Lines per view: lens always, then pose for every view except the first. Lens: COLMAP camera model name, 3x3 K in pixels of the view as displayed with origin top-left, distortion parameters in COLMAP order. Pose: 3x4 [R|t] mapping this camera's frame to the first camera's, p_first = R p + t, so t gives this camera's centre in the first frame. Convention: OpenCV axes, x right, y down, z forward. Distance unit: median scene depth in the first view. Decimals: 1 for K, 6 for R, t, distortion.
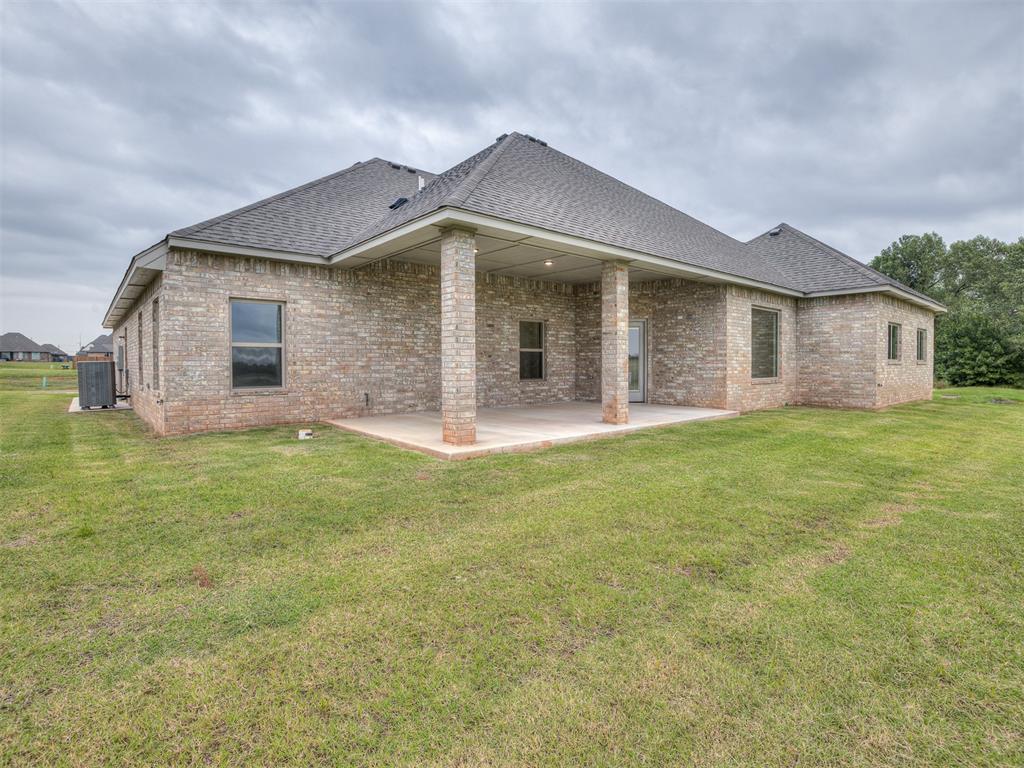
lens RADIAL K [[498.4, 0, 519.2], [0, 498.4, 379.9], [0, 0, 1]] dist [-0.025968, 0.005659]
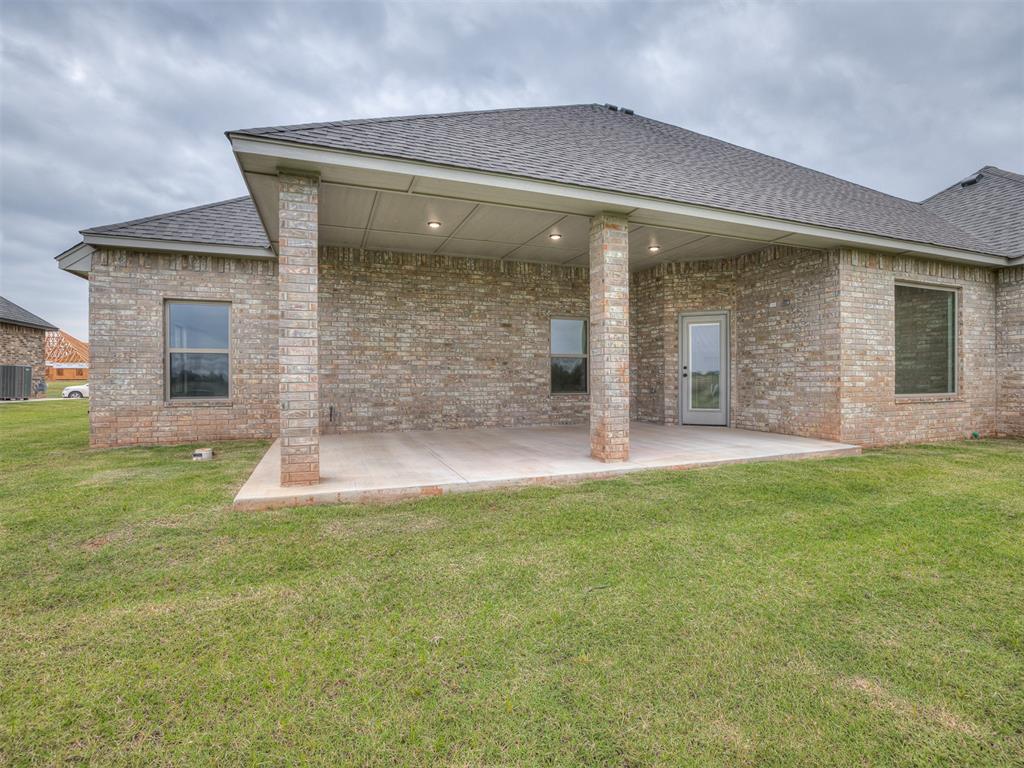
lens RADIAL K [[498.4, 0, 507.0], [0, 498.4, 383.6], [0, 0, 1]] dist [-0.025968, 0.005659]
pose [[0.943276, 0.003476, -0.331991, 0.243656], [-0.010079, 0.999784, -0.018168, -0.000297], [0.331856, 0.020484, 0.943108, 0.279480]]
